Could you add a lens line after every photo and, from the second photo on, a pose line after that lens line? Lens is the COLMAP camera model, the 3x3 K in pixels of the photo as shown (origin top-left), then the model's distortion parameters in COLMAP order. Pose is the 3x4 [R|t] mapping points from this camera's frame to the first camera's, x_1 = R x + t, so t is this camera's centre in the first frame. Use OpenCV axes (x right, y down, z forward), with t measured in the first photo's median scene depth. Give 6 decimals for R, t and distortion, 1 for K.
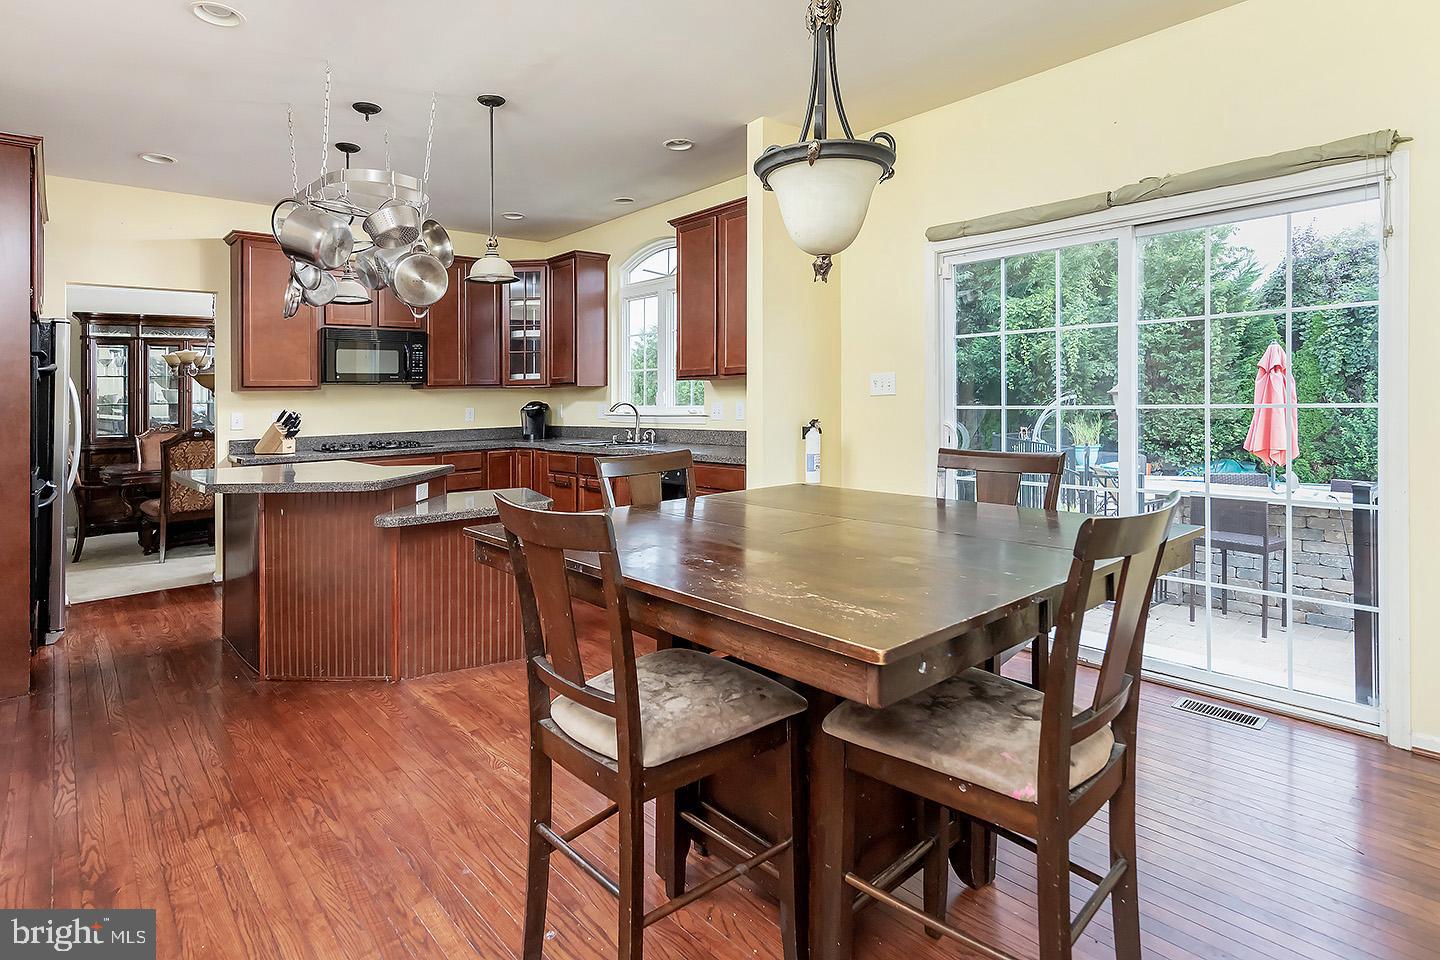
lens RADIAL K [[741.0, 0, 671.1], [0, 741.0, 350.5], [0, 0, 1]] dist [0.003006, -0.000765]
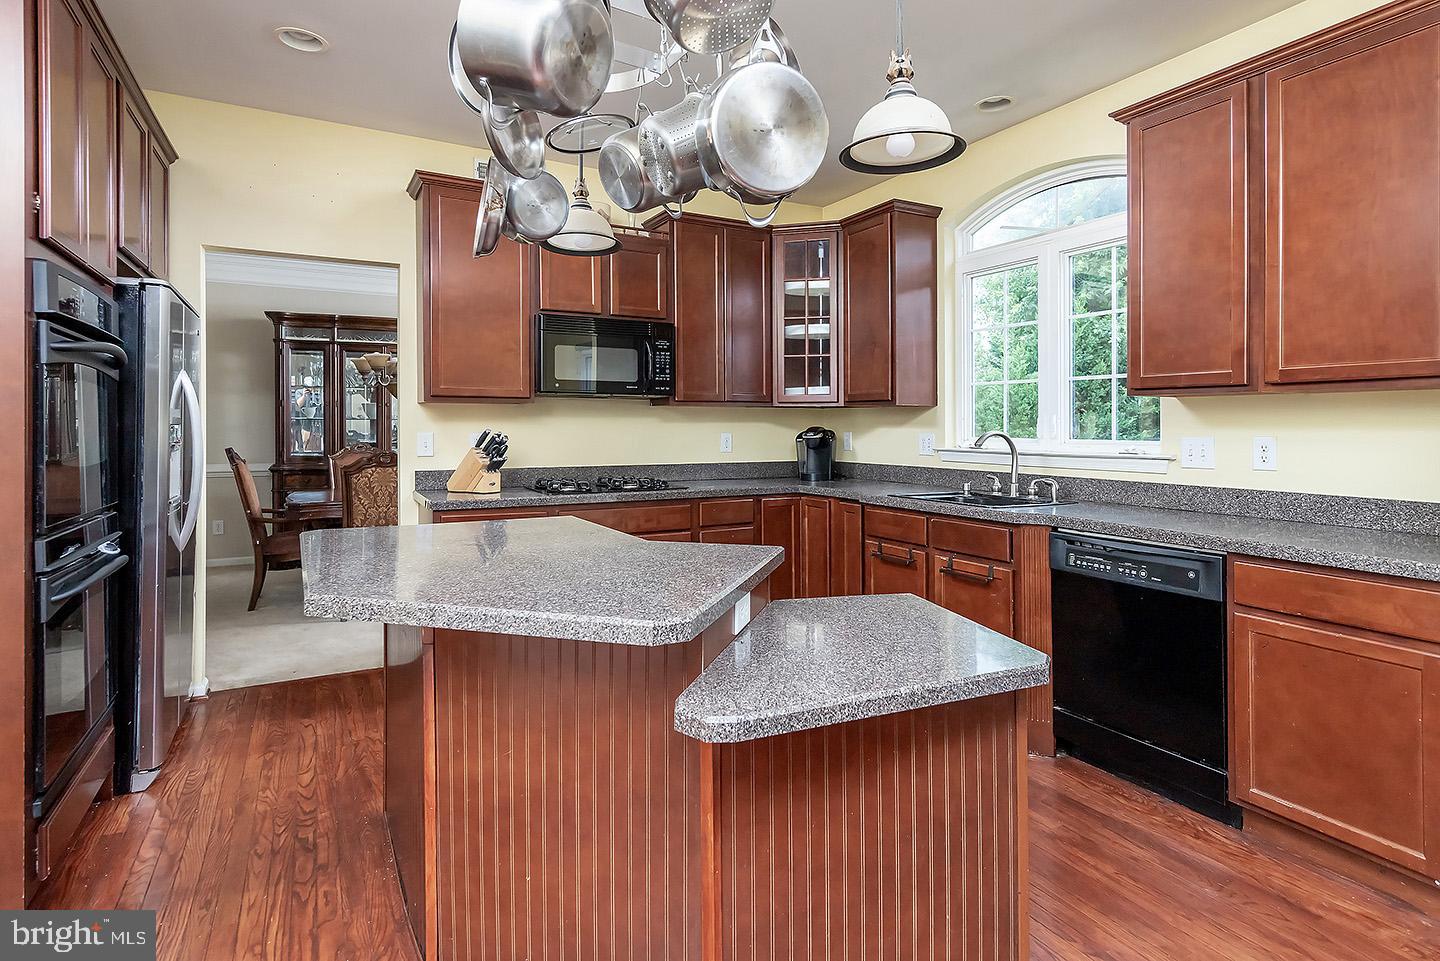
lens RADIAL K [[741.0, 0, 718.4], [0, 741.0, 413.1], [0, 0, 1]] dist [0.003006, -0.000765]
pose [[0.982172, 0.020548, -0.186860, -0.156533], [-0.011513, 0.998717, 0.049311, 0.023926], [0.187634, -0.046280, 0.981148, 0.317560]]
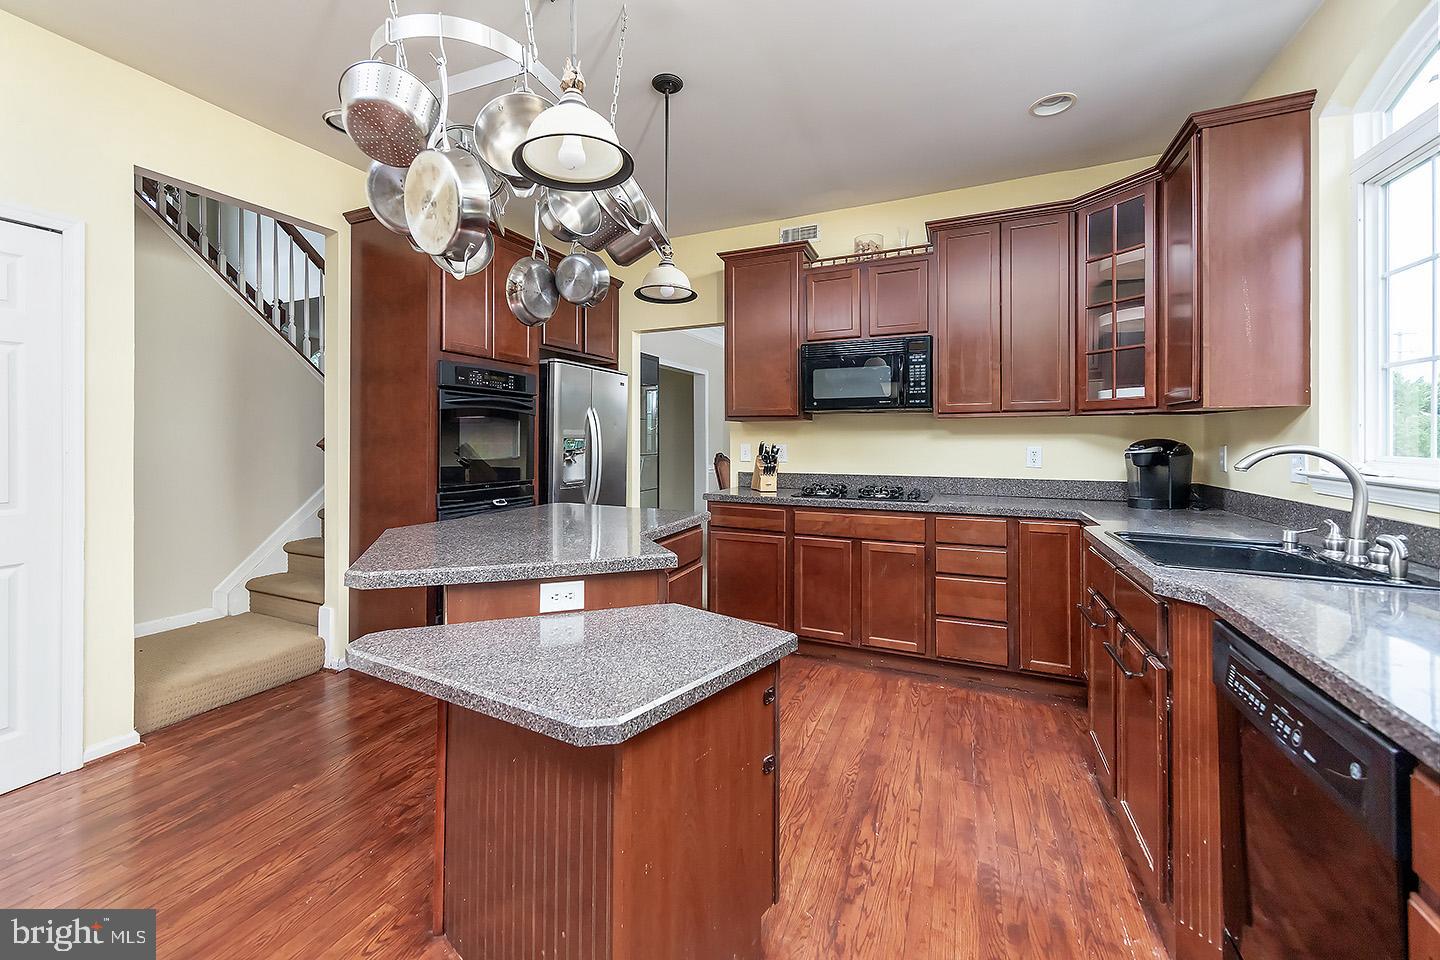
lens RADIAL K [[595.0, 0, 680.3], [0, 595.0, 431.6], [0, 0, 1]] dist [0.001570, 0.000002]
pose [[0.416874, 0.011891, -0.908887, 0.077078], [0.049983, 0.998102, 0.035983, 0.032785], [0.907589, -0.060429, 0.415488, 0.546326]]
